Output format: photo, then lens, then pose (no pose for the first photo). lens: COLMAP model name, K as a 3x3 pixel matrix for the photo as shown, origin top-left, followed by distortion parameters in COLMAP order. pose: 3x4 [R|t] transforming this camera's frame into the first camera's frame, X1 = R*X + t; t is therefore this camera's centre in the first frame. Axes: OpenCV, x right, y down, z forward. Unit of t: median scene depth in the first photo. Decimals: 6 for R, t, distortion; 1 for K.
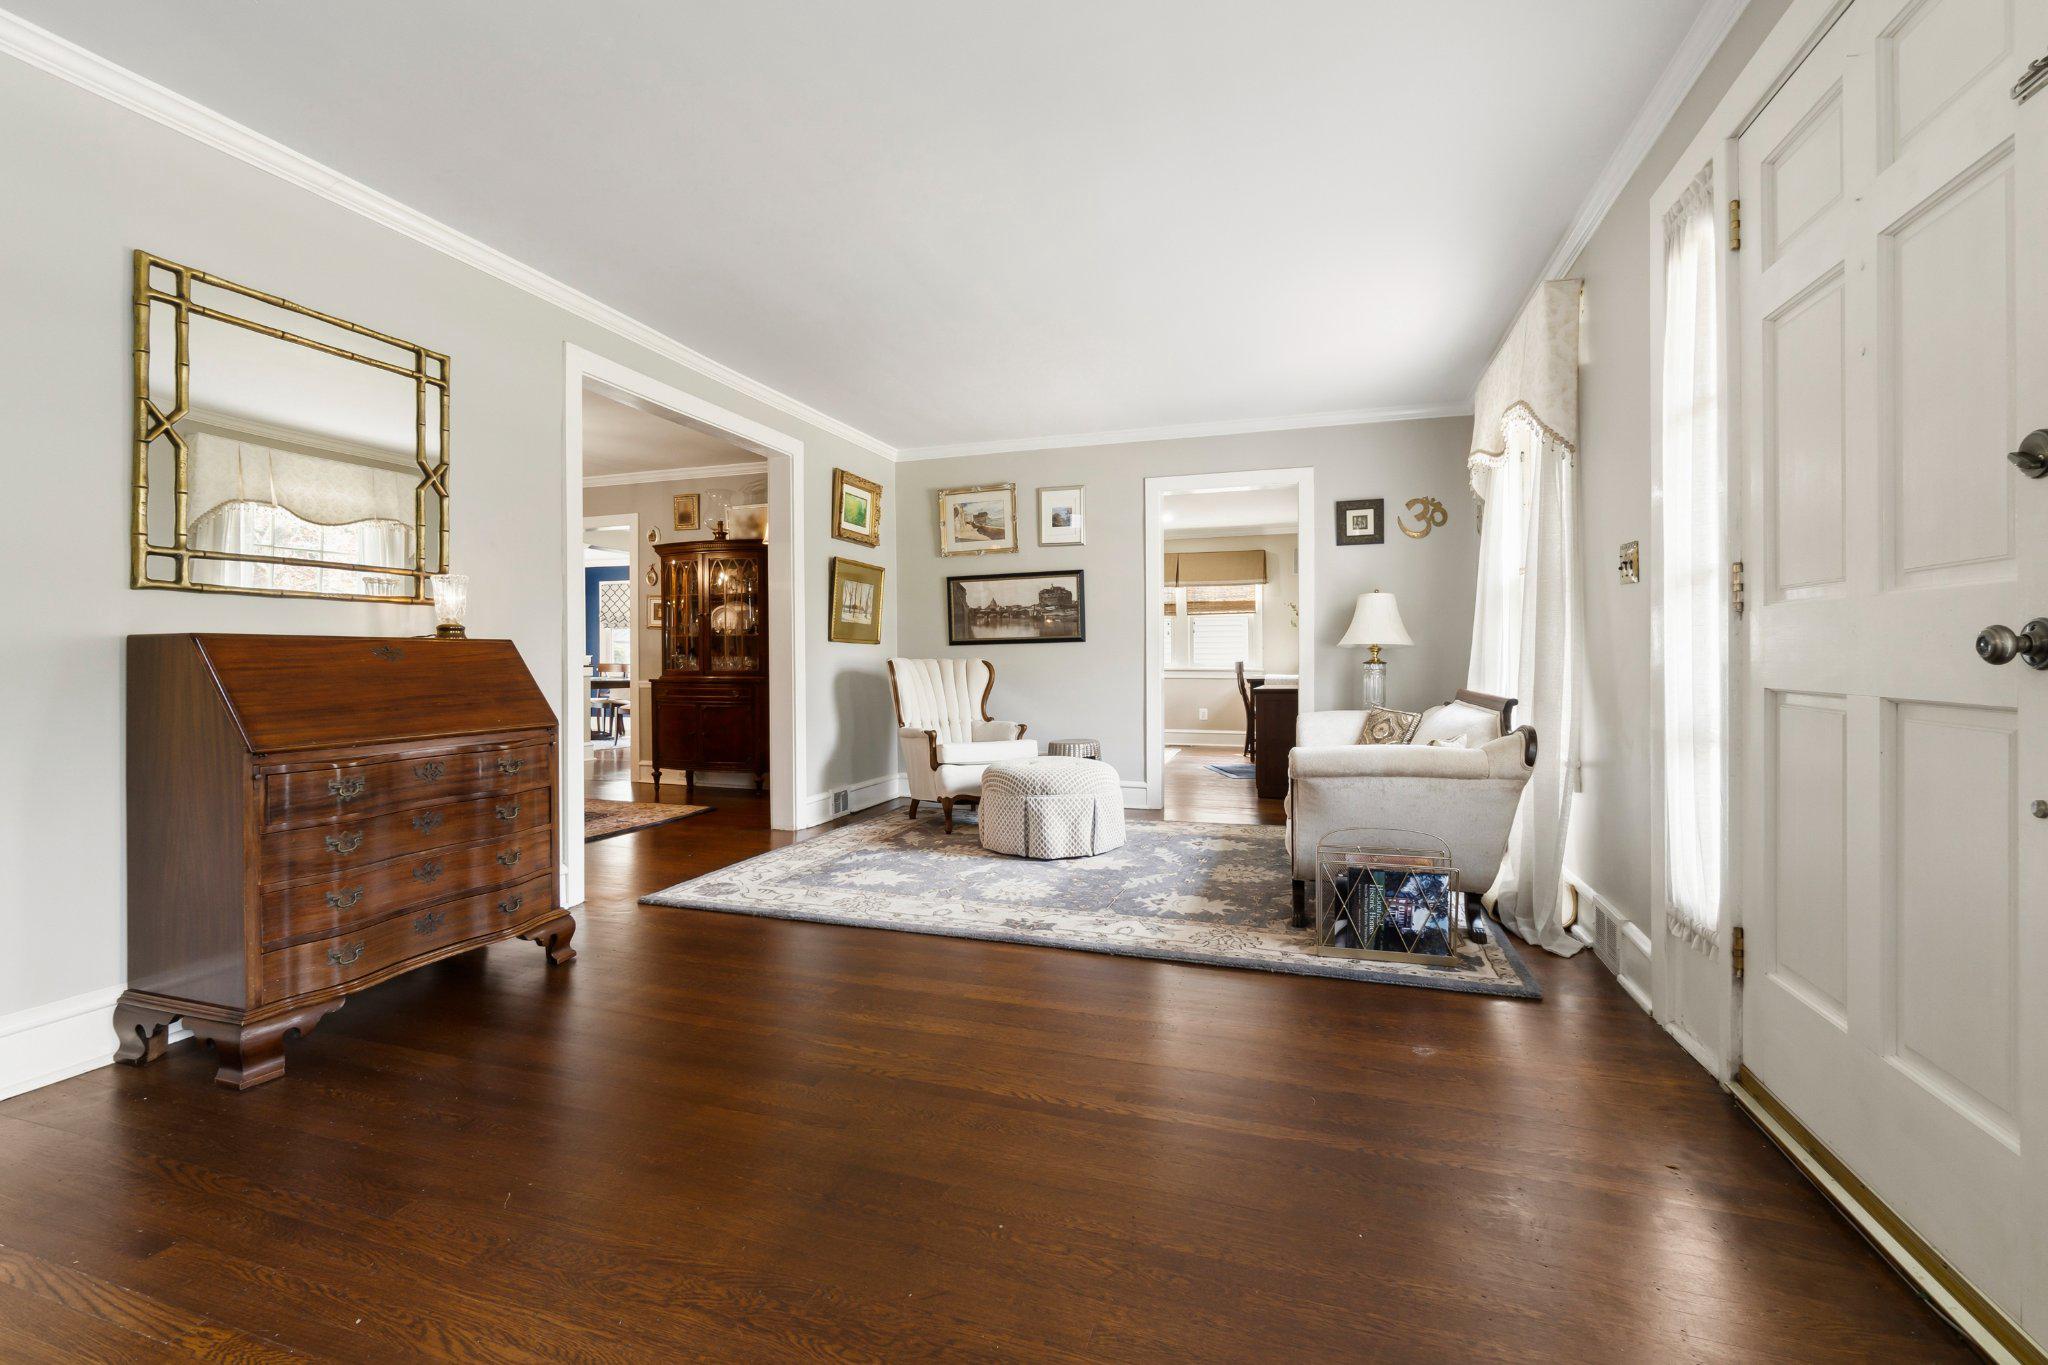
lens RADIAL K [[875.7, 0, 1023.1], [0, 875.7, 666.7], [0, 0, 1]] dist [-0.000059, -0.000104]
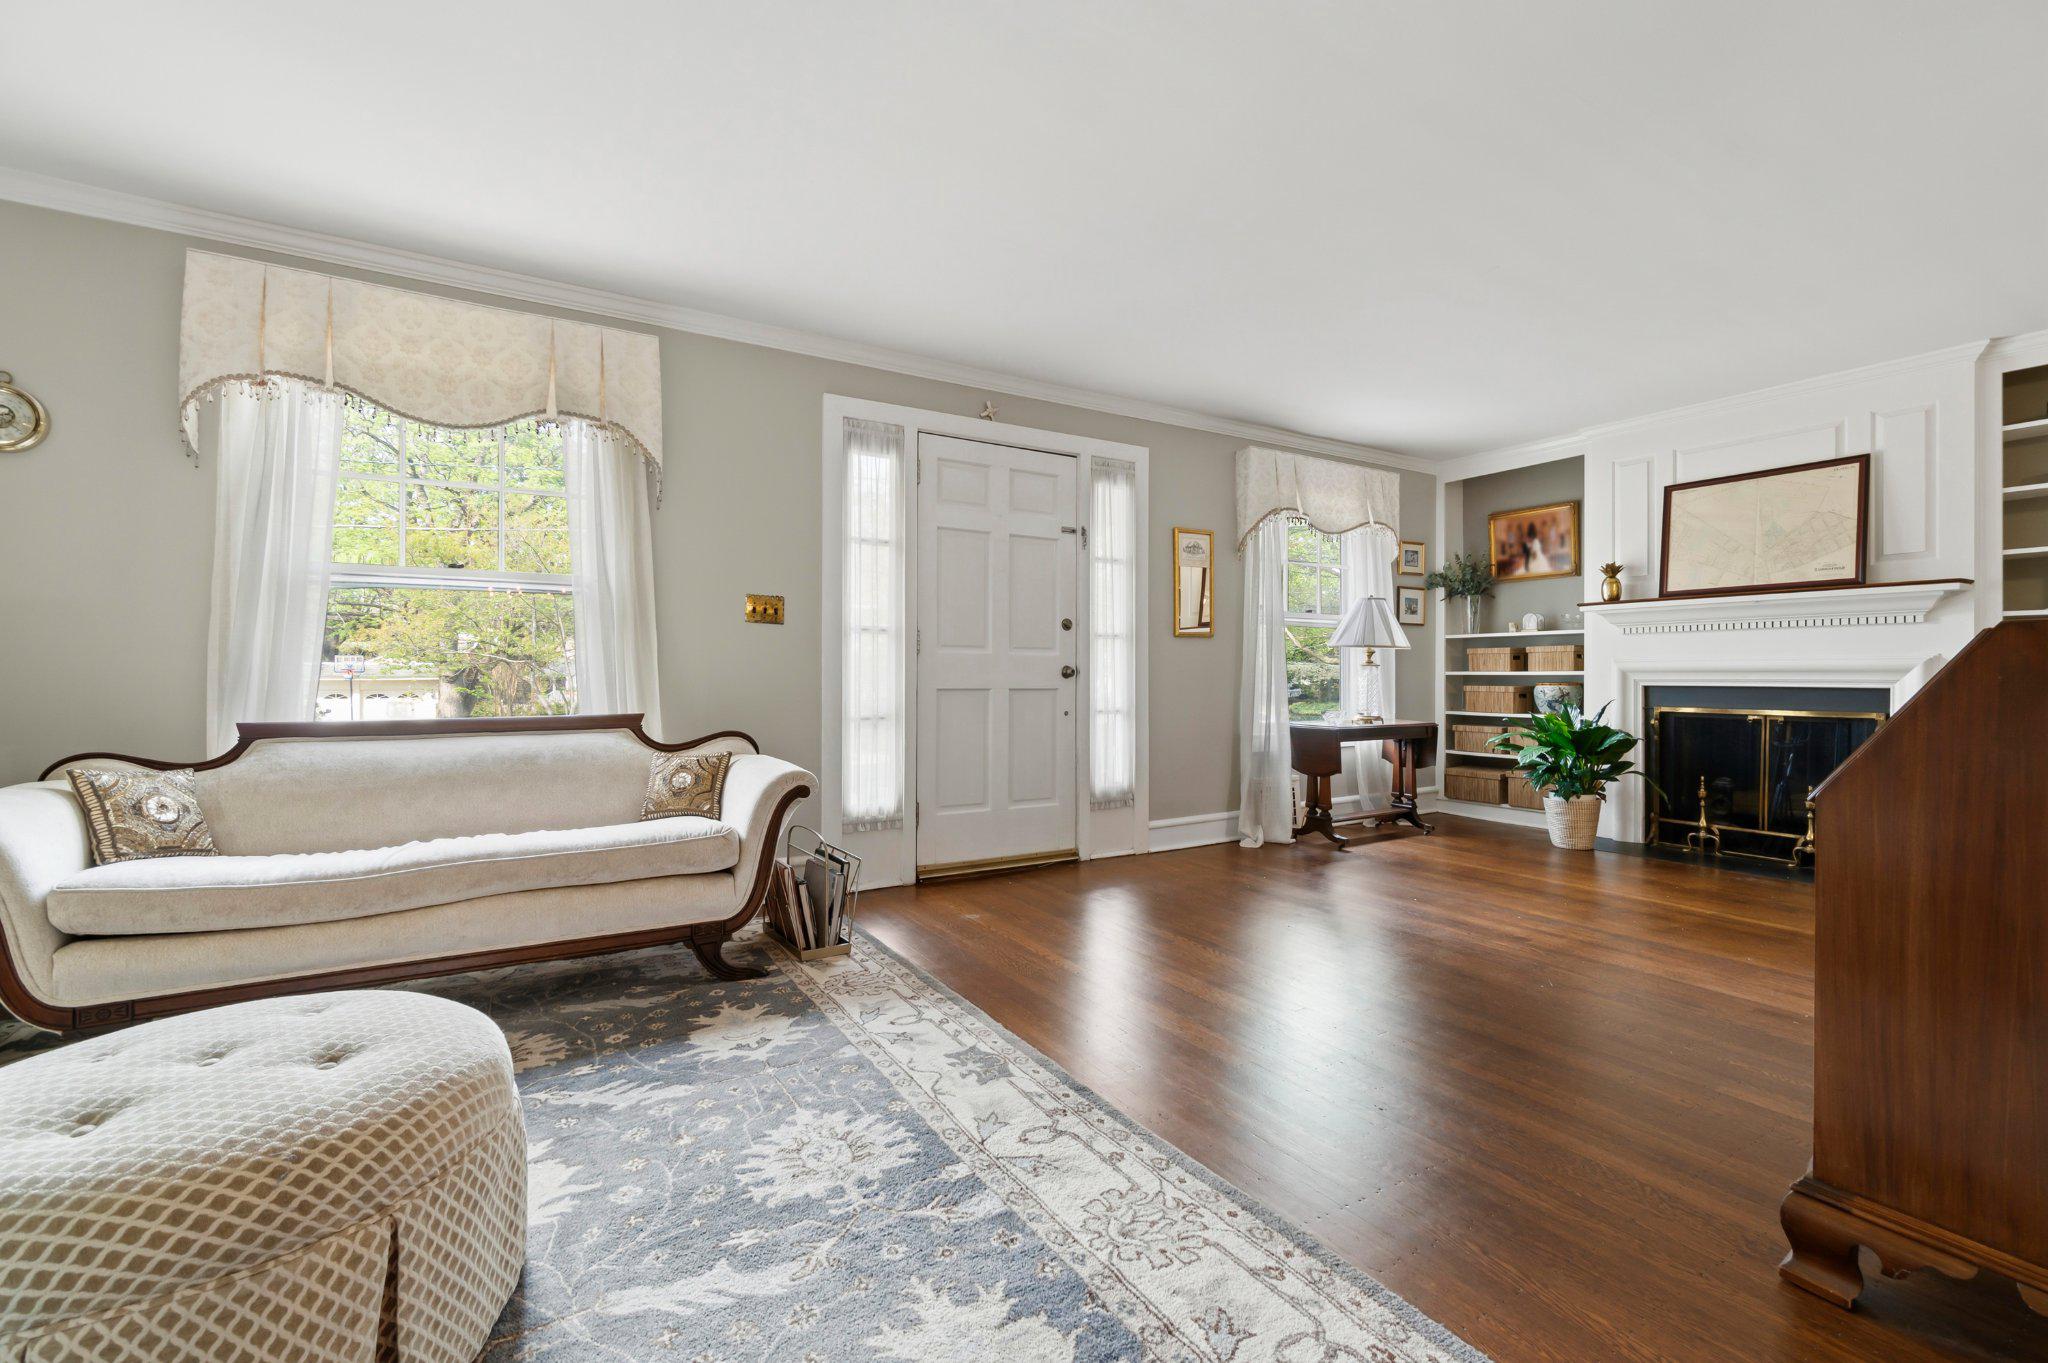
lens RADIAL K [[875.7, 0, 1016.7], [0, 875.7, 674.5], [0, 0, 1]] dist [-0.000059, -0.000104]
pose [[-0.759248, 0.007263, 0.650760, -0.479023], [0.008479, 0.999963, -0.001267, -0.006947], [-0.650746, 0.004555, -0.759282, 1.553576]]
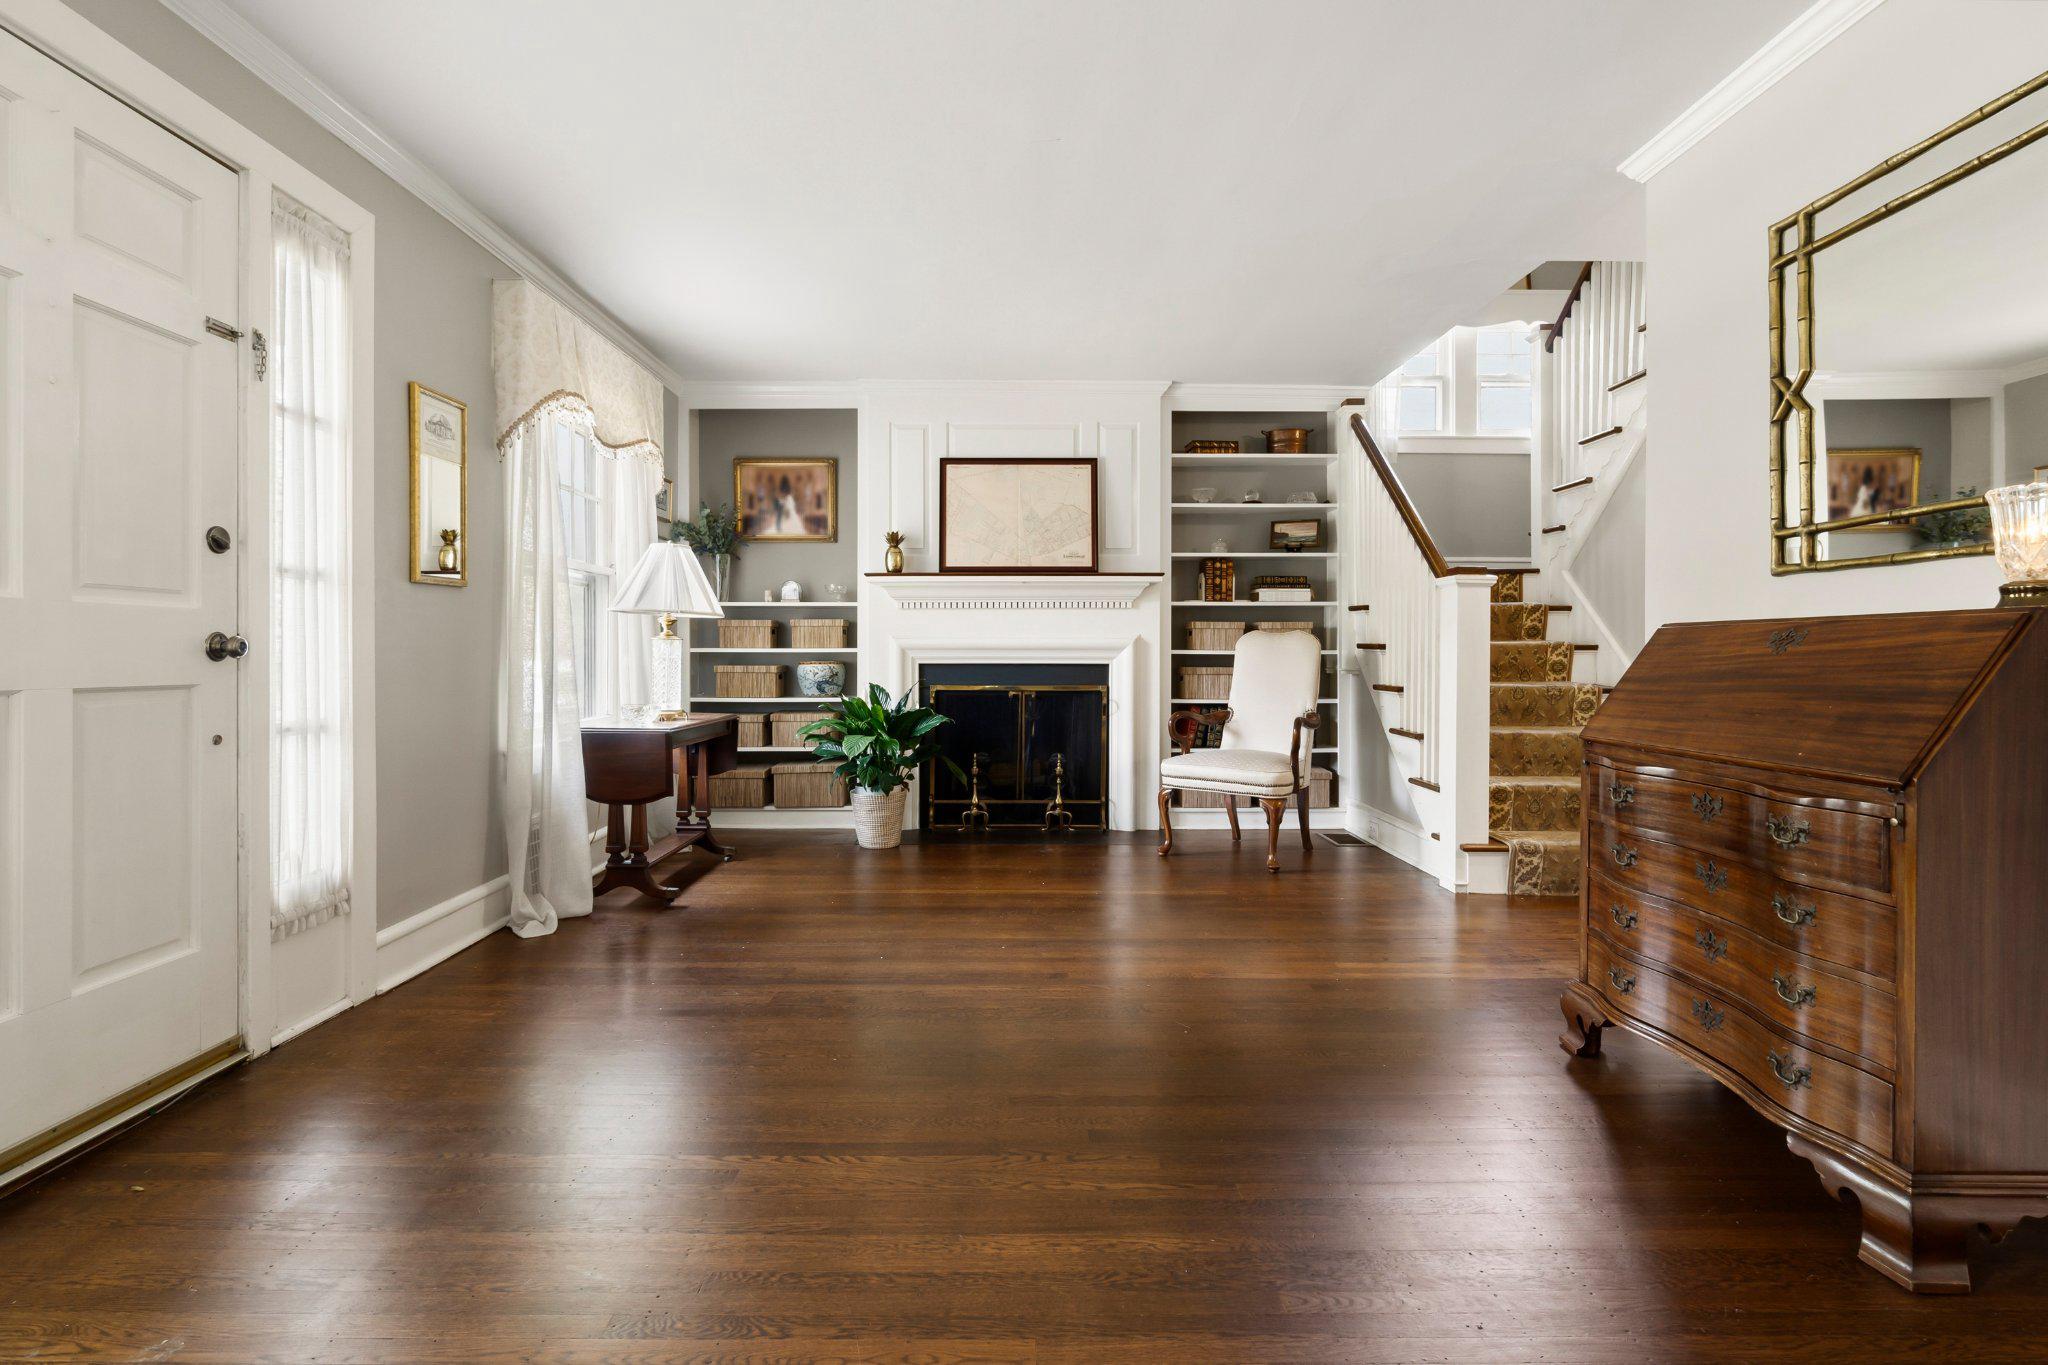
lens RADIAL K [[986.8, 0, 1034.3], [0, 986.8, 657.5], [0, 0, 1]] dist [0.000509, 0.000268]
pose [[-0.947380, 0.008836, -0.319990, 0.086741], [0.005016, 0.999906, 0.012760, -0.010838], [0.320073, 0.010484, -0.947335, 1.267975]]
